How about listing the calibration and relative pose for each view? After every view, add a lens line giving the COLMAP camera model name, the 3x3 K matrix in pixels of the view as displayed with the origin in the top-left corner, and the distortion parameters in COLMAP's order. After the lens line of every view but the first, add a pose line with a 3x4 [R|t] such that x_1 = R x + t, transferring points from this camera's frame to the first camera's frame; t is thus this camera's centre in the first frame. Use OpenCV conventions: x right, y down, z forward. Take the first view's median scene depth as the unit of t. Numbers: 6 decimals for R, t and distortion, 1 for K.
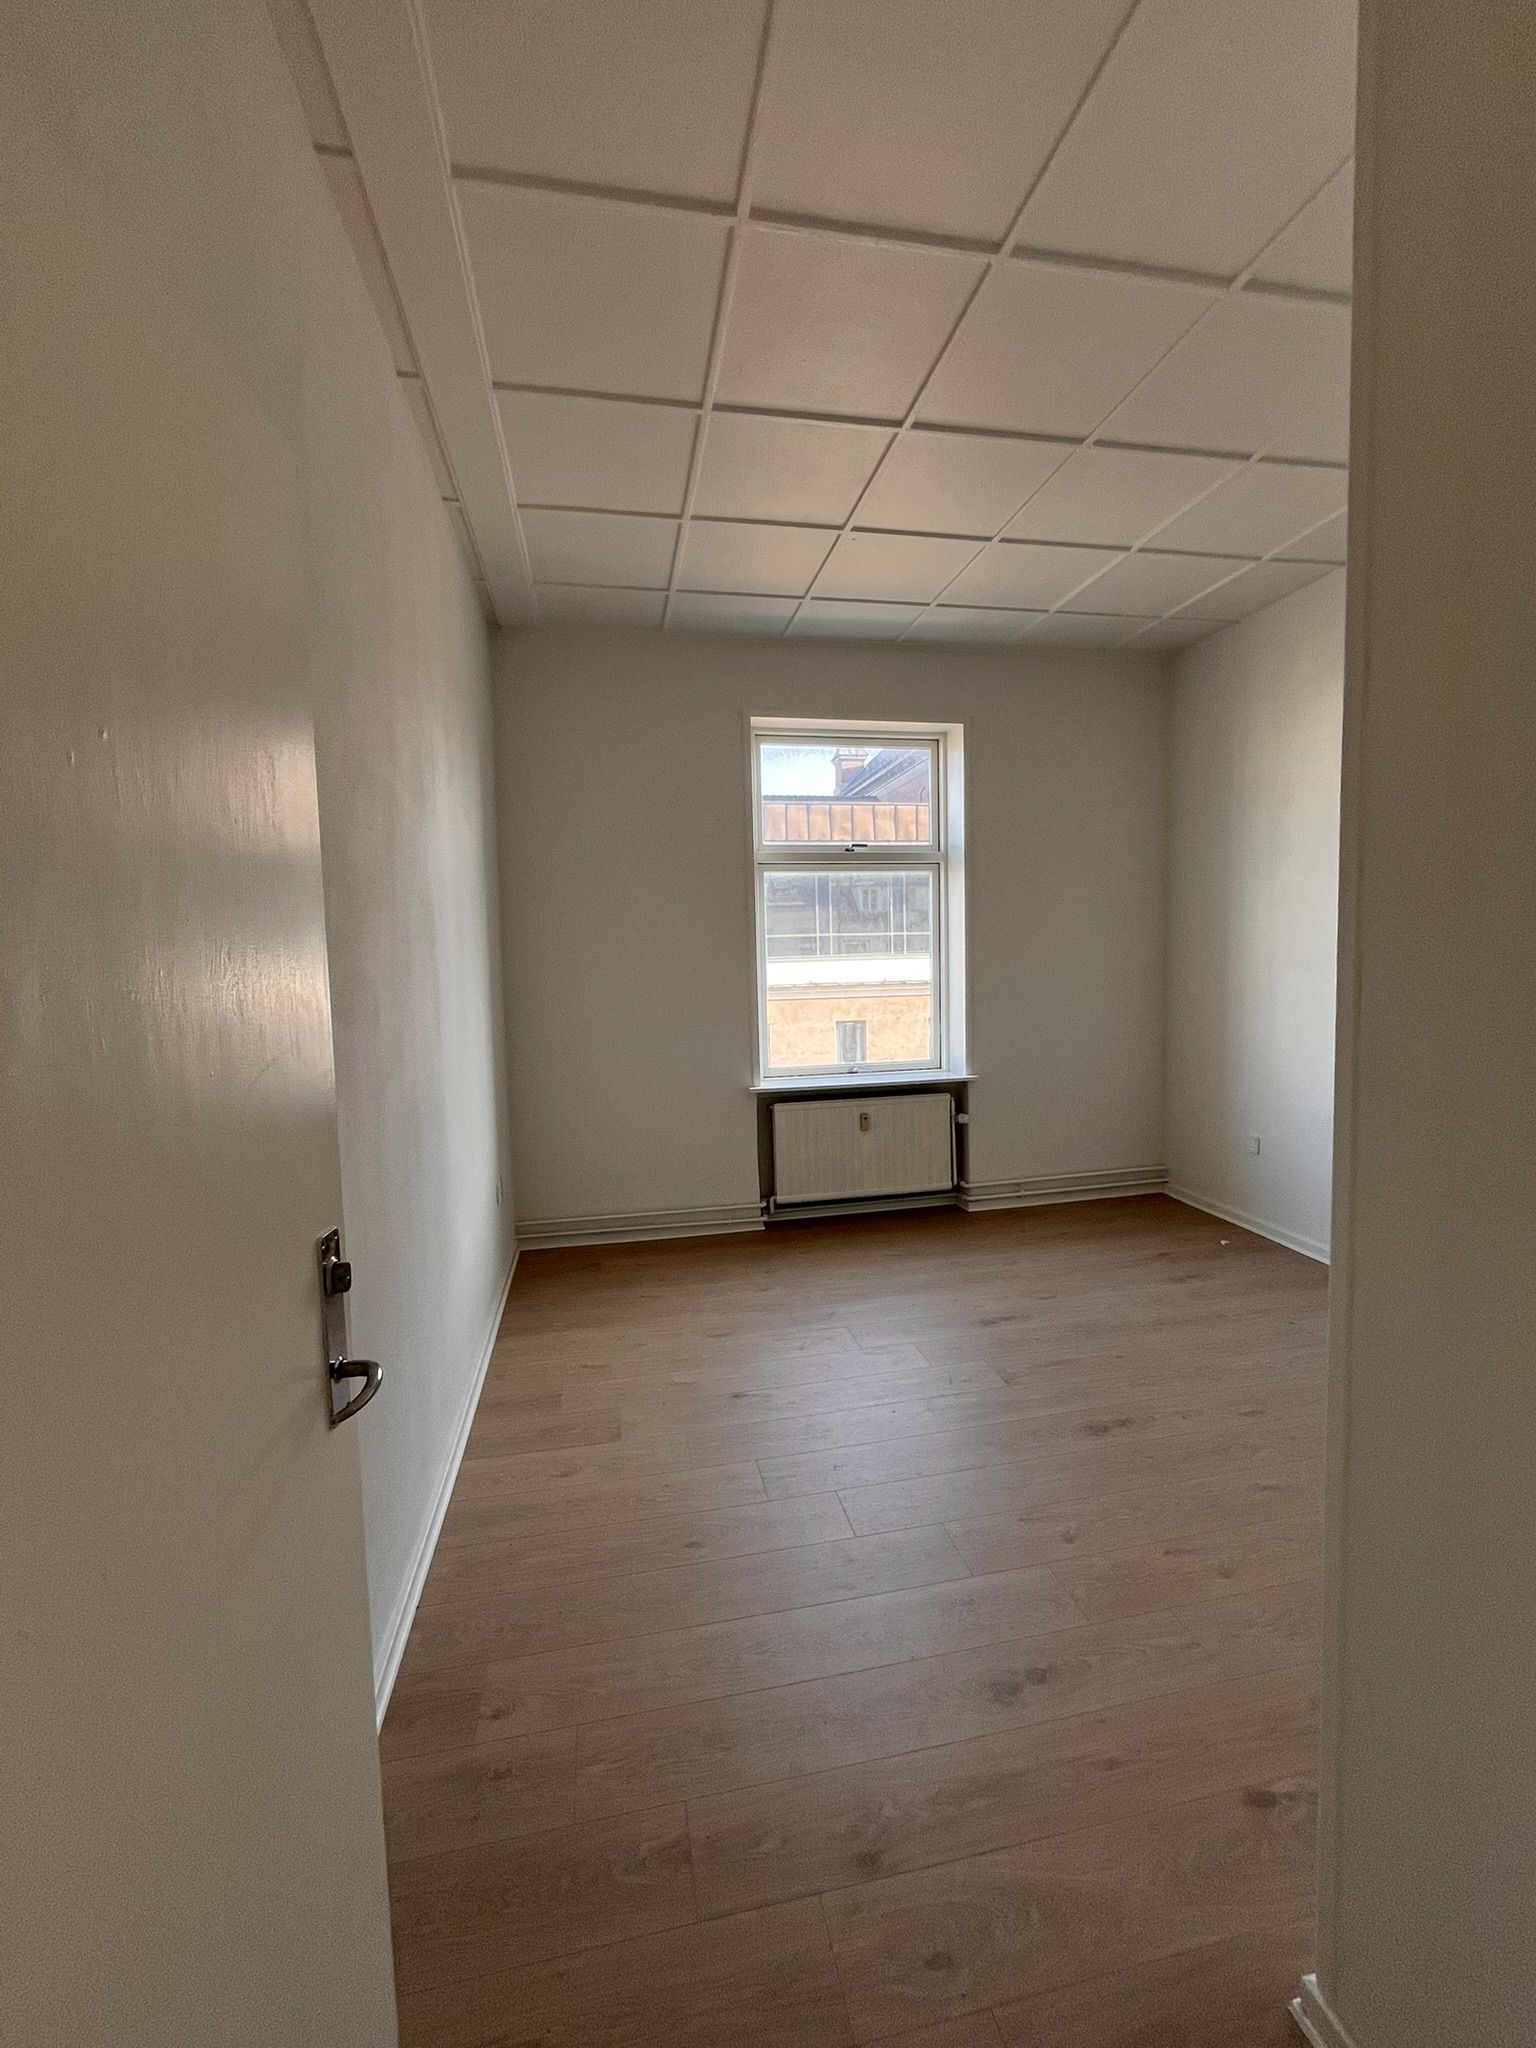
lens RADIAL K [[824.8, 0, 777.3], [0, 824.8, 1018.3], [0, 0, 1]] dist [-0.001773, 0.000277]
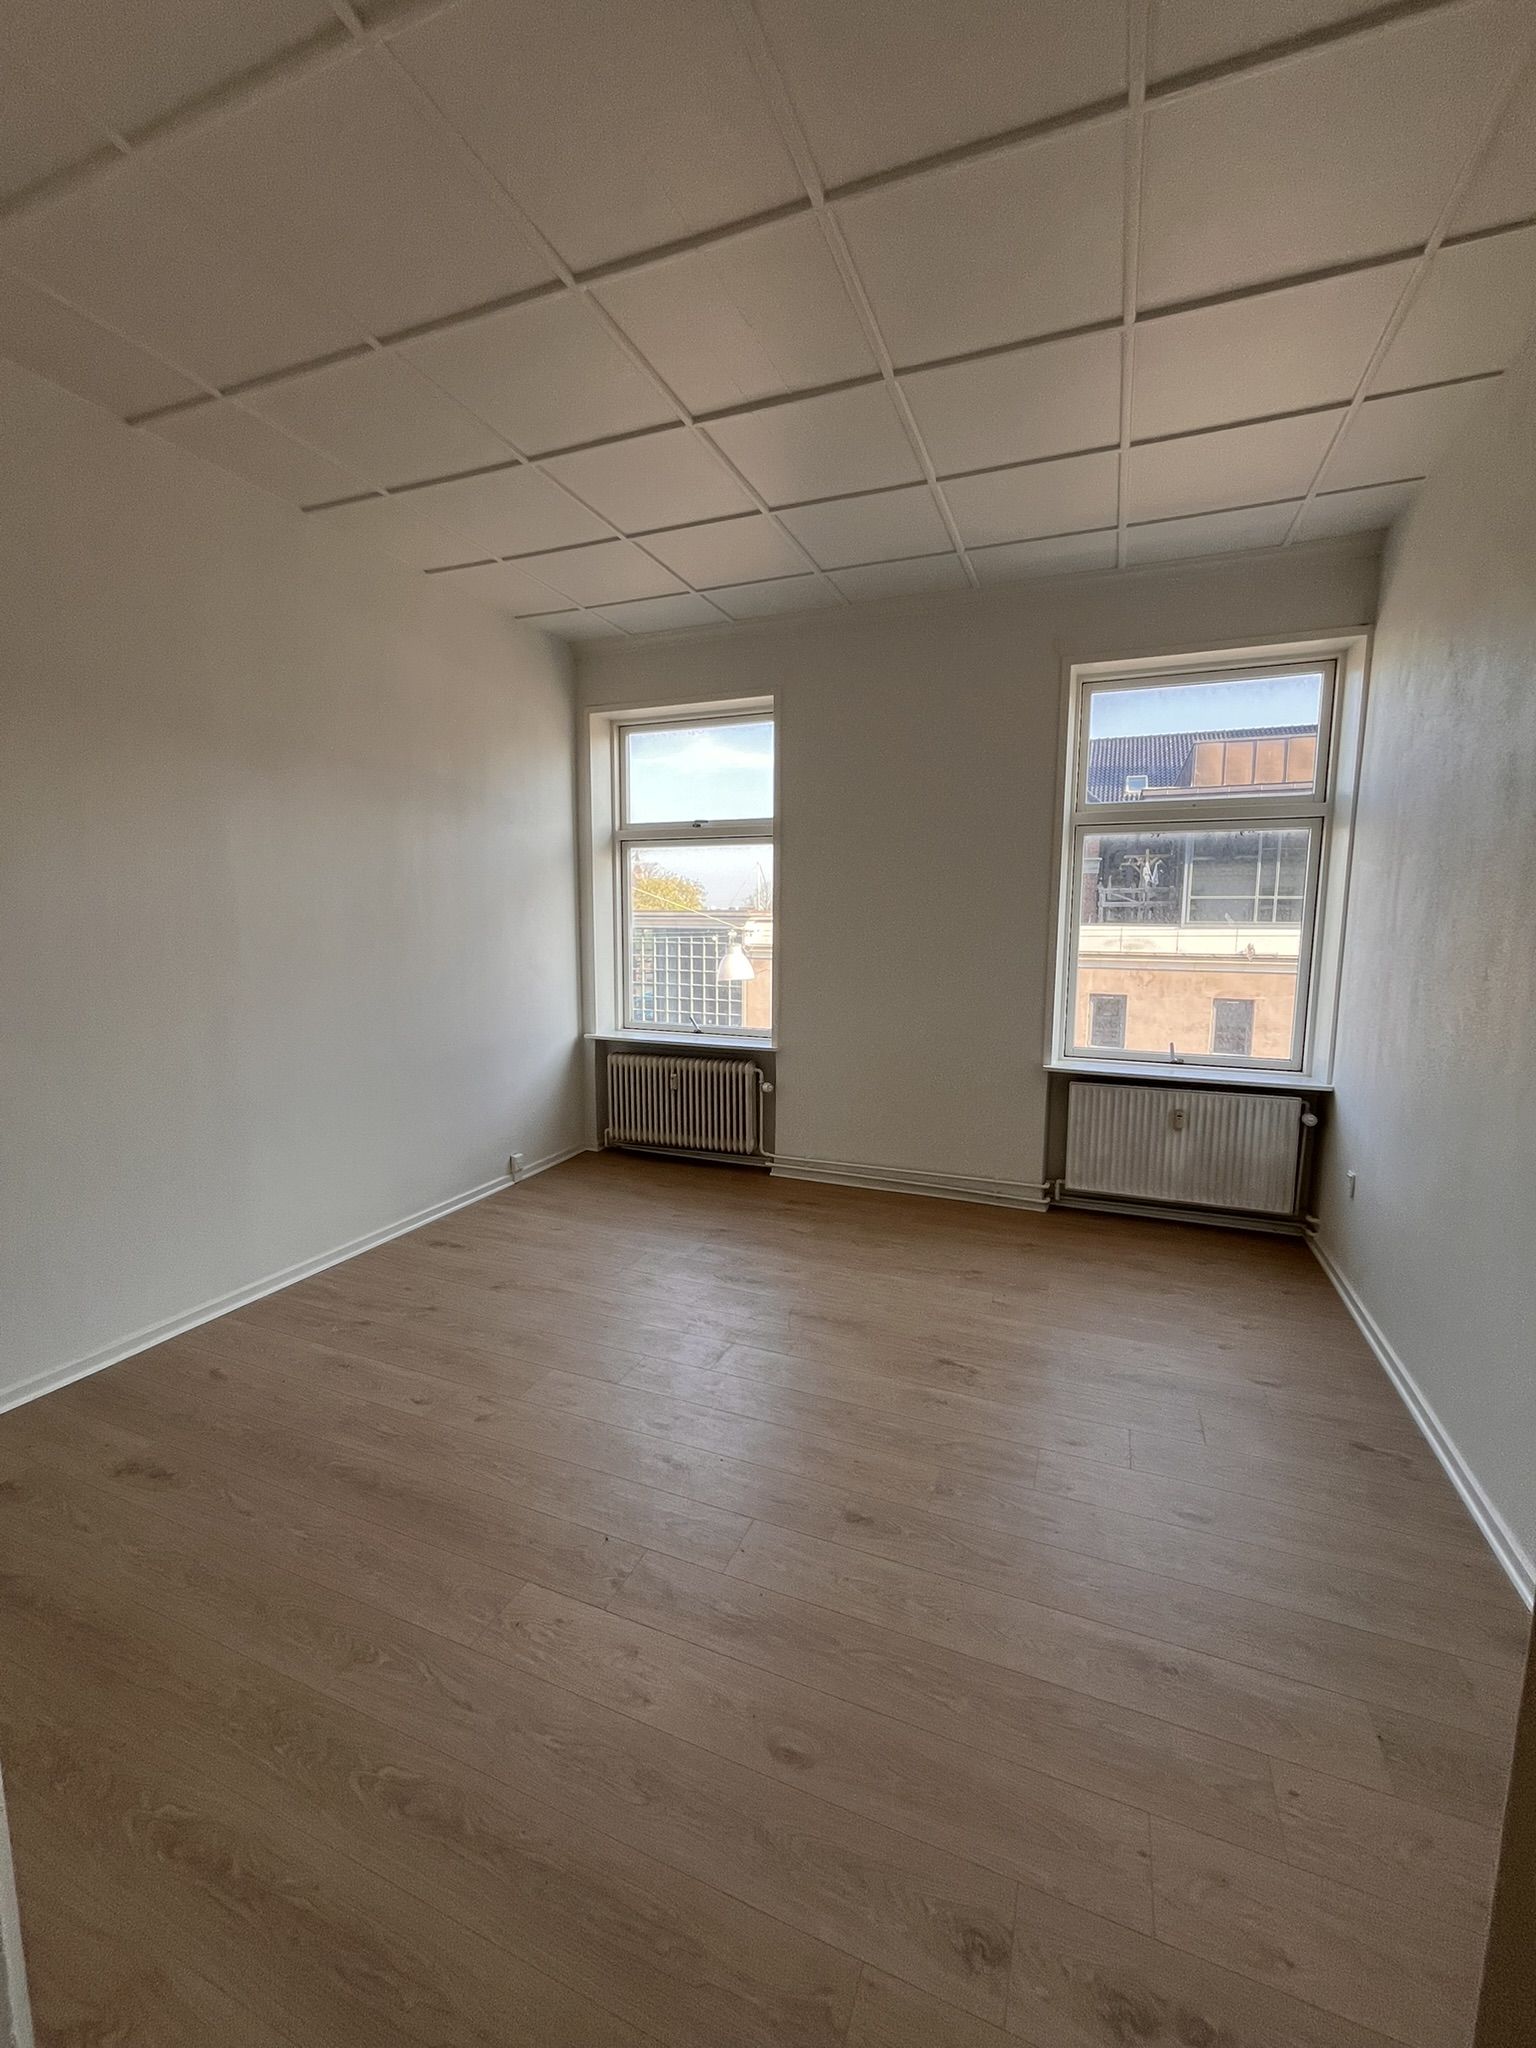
lens RADIAL K [[824.8, 0, 795.9], [0, 824.8, 1018.7], [0, 0, 1]] dist [-0.001773, 0.000277]
pose [[0.833286, 0.094563, -0.544695, 0.241488], [-0.069693, 0.995371, 0.066184, -0.010262], [0.548432, -0.017189, 0.836018, 0.047137]]
